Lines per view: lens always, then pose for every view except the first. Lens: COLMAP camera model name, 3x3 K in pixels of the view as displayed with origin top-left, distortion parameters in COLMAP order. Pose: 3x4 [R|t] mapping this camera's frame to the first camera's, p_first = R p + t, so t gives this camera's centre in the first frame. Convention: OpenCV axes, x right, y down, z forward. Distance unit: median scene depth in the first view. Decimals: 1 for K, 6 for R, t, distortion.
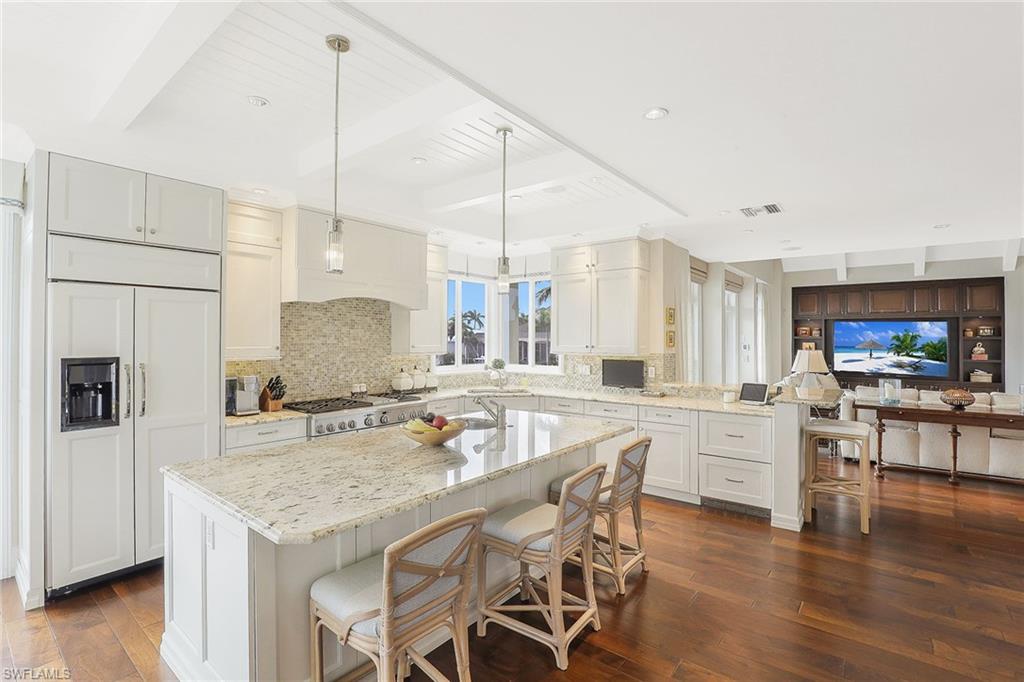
lens RADIAL K [[464.0, 0, 515.7], [0, 464.0, 343.1], [0, 0, 1]] dist [-0.028081, 0.002963]
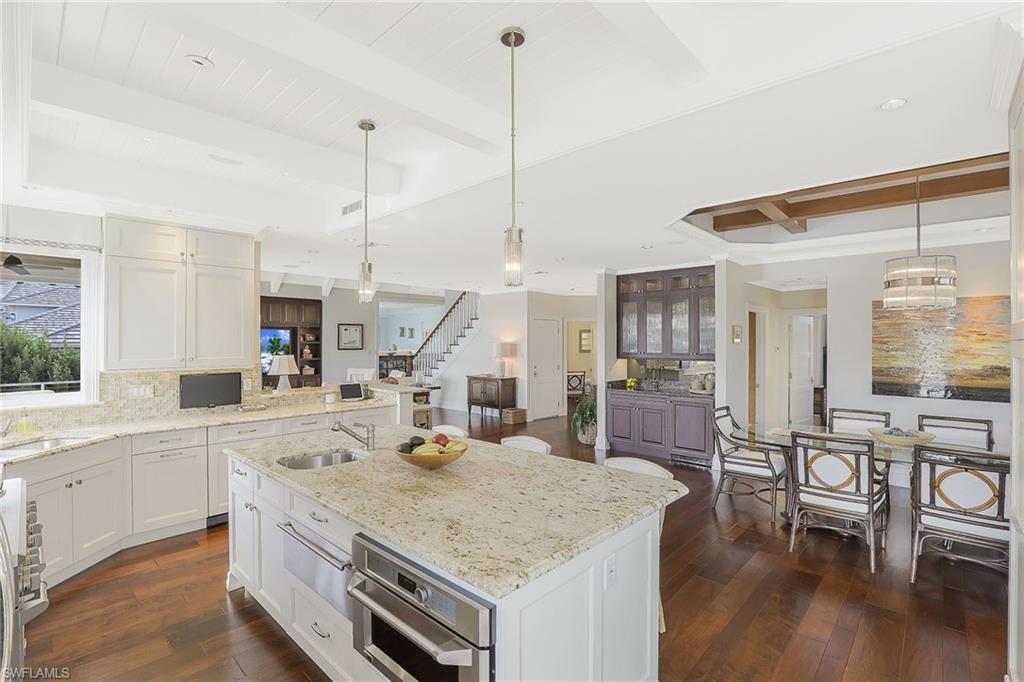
lens RADIAL K [[464.0, 0, 522.4], [0, 464.0, 348.3], [0, 0, 1]] dist [-0.028081, 0.002963]
pose [[0.090378, -0.016931, 0.995764, -0.528851], [0.009624, 0.999824, 0.016127, -0.017126], [-0.995861, 0.008126, 0.090525, 0.357772]]
